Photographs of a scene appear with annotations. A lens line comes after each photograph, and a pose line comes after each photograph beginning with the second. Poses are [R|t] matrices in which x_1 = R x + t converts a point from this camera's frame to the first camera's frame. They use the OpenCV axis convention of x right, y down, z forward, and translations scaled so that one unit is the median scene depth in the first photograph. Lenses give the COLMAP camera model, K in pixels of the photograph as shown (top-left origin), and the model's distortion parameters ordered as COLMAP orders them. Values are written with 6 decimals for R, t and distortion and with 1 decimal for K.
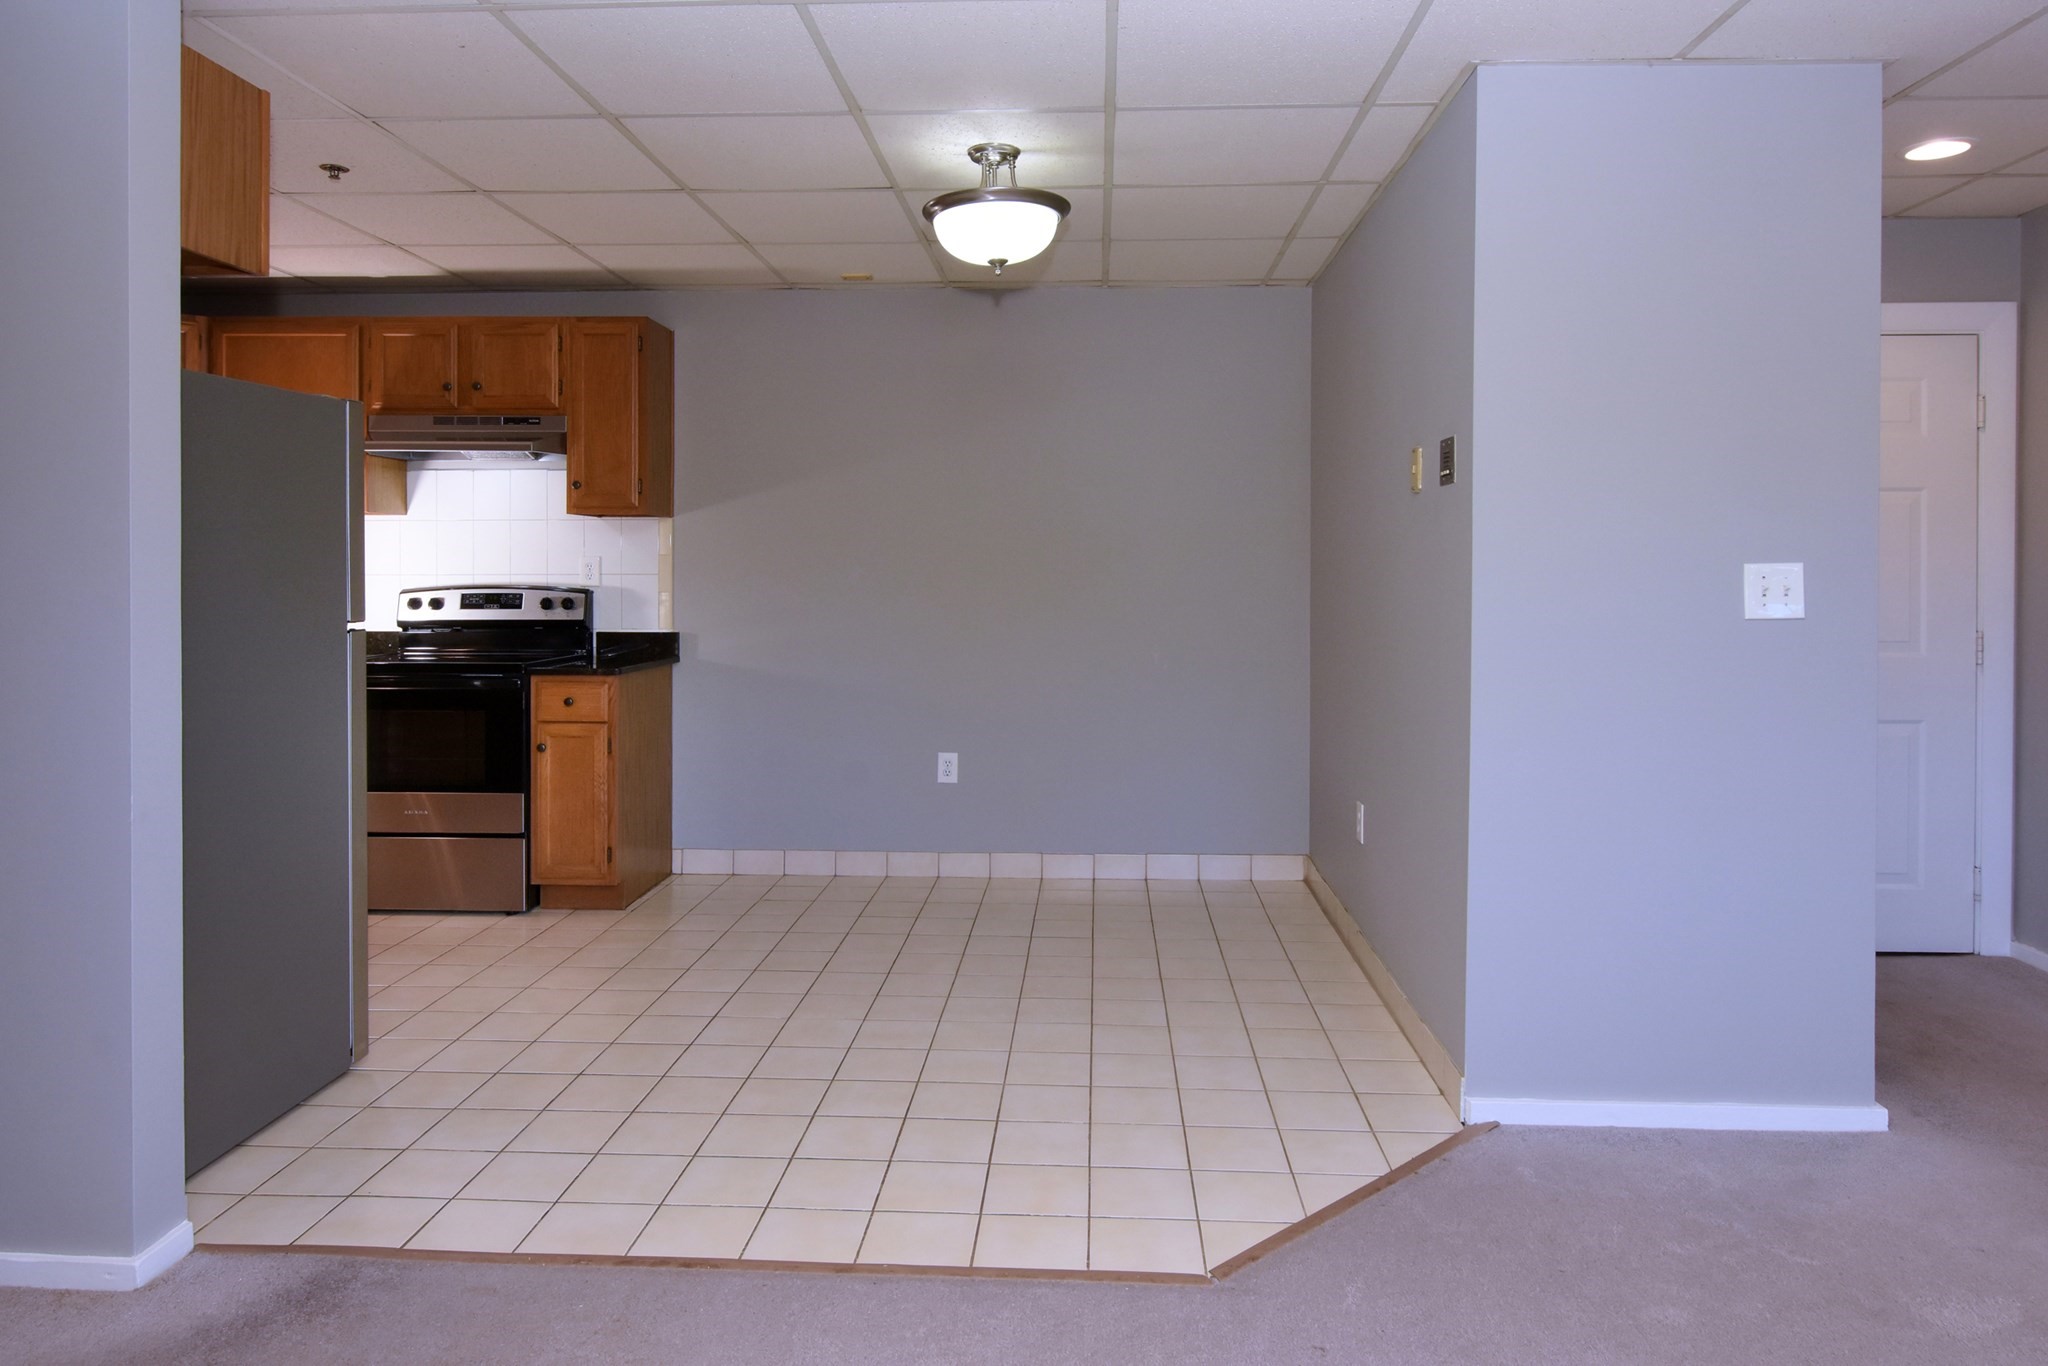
lens RADIAL K [[1254.6, 0, 998.1], [0, 1254.6, 604.0], [0, 0, 1]] dist [0.001544, -0.001192]
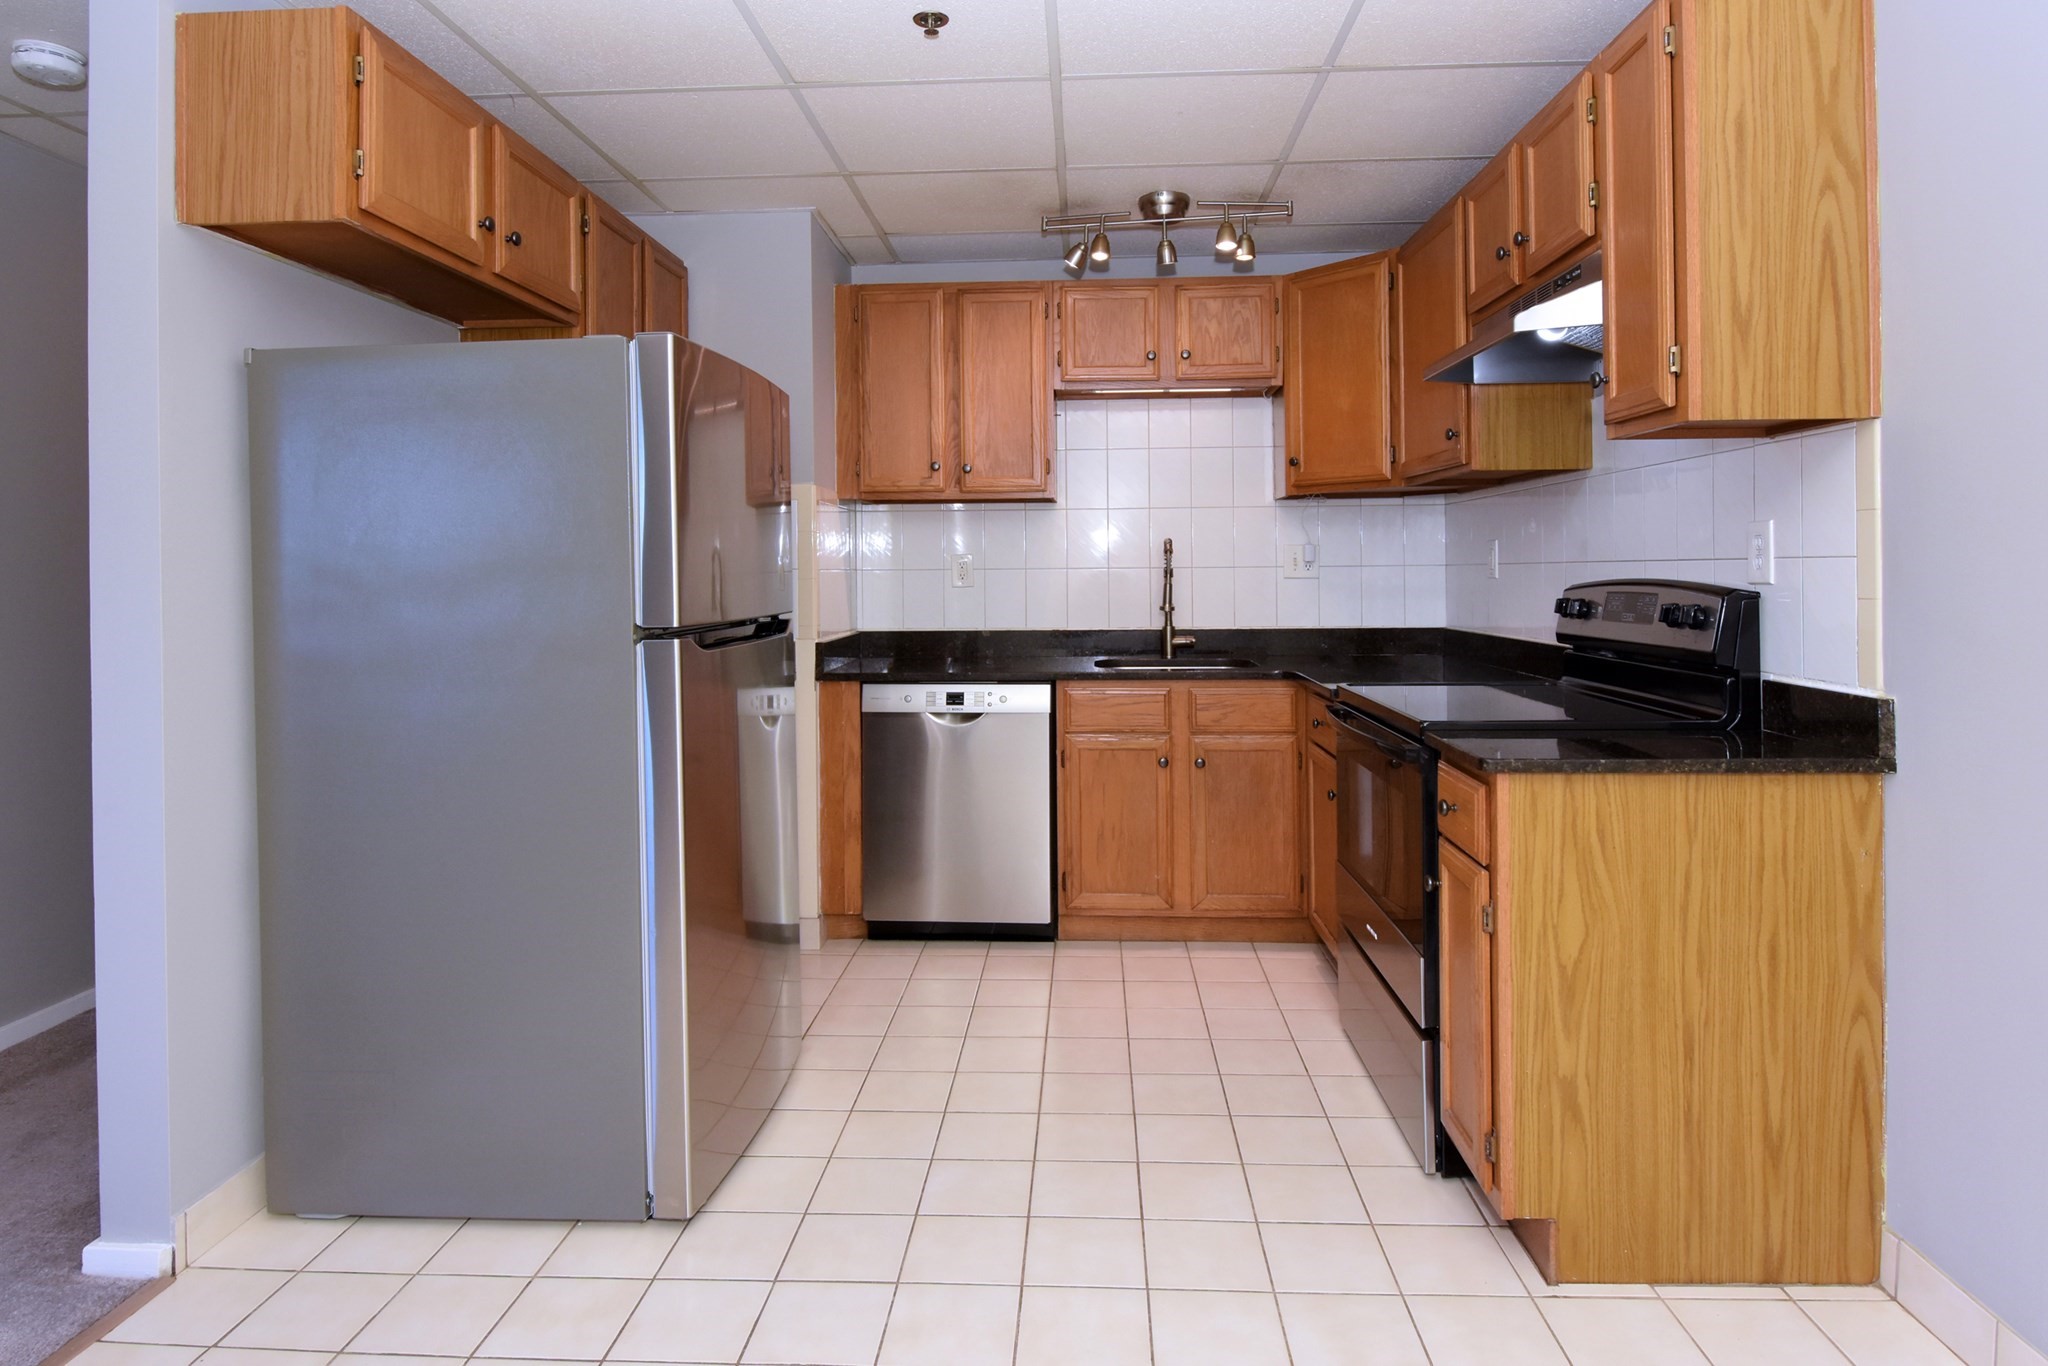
lens RADIAL K [[1188.6, 0, 1046.7], [0, 1188.6, 563.6], [0, 0, 1]] dist [-0.009563, -0.004974]
pose [[0.009428, -0.008854, -0.999916, 0.132367], [-0.027036, 0.999593, -0.009106, -0.010737], [0.999590, 0.027119, 0.009185, 0.782199]]
